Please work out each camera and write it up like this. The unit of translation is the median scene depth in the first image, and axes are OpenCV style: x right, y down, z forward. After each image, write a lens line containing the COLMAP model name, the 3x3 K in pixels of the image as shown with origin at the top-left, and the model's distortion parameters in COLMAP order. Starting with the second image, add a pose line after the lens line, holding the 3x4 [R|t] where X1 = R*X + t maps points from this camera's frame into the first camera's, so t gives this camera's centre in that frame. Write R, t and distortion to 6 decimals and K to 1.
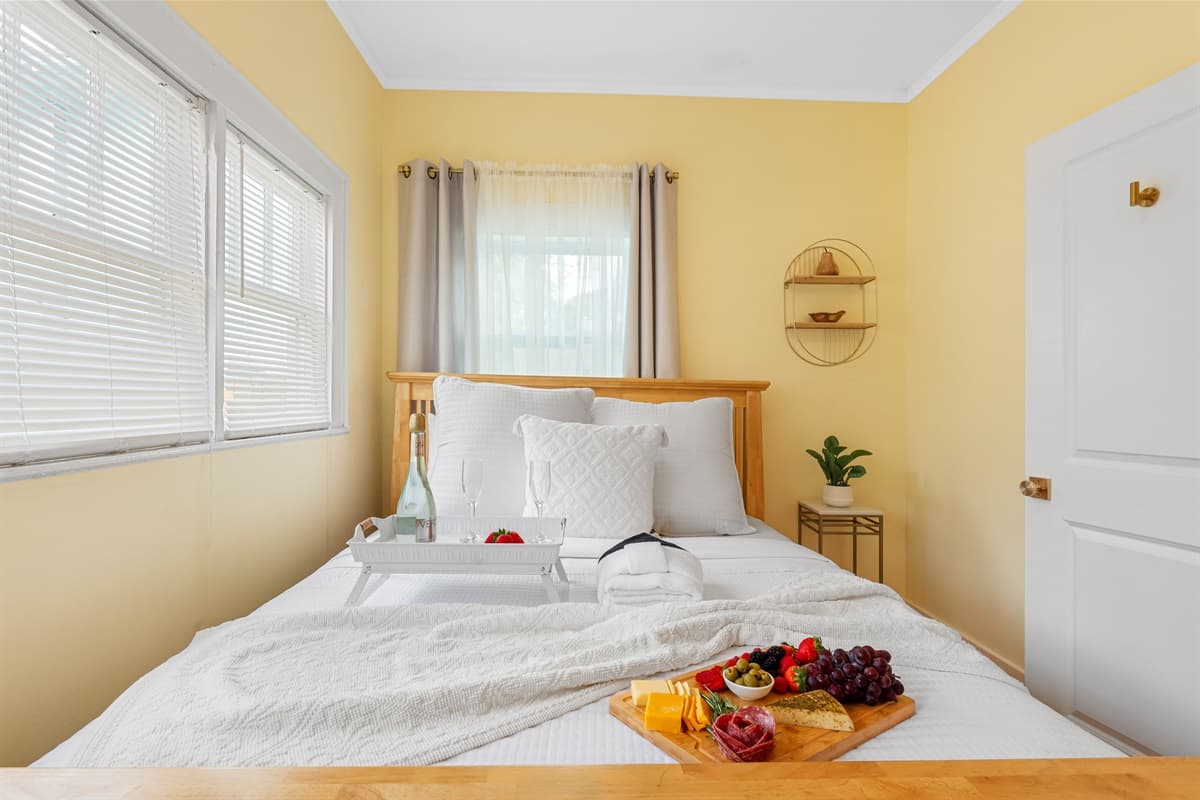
lens RADIAL K [[597.1, 0, 600.1], [0, 597.1, 410.4], [0, 0, 1]] dist [0.002245, 0.000391]
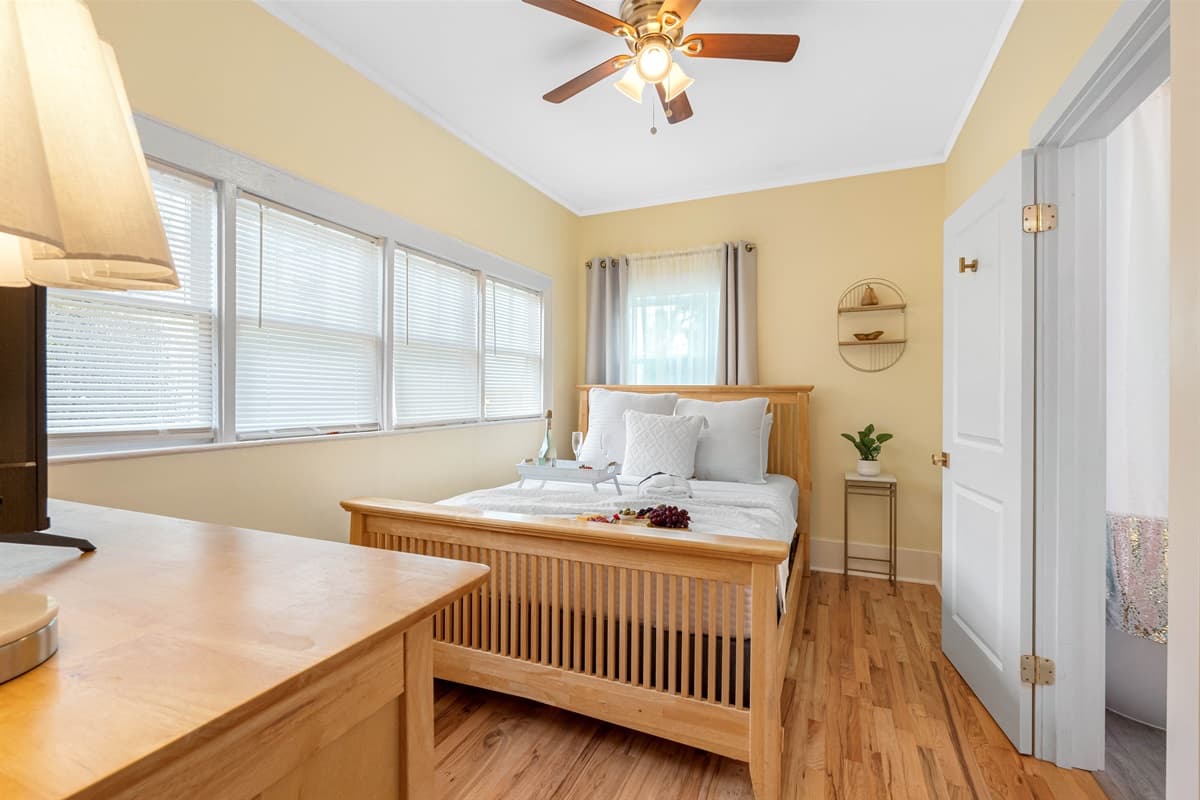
lens RADIAL K [[536.9, 0, 600.0], [0, 536.9, 400.0], [0, 0, 1]] dist [-0.000810, 0.000000]
pose [[0.900063, -0.009561, -0.435655, 0.366205], [0.006776, 0.999945, -0.007946, -0.006913], [0.435707, 0.004200, 0.900079, -0.357872]]
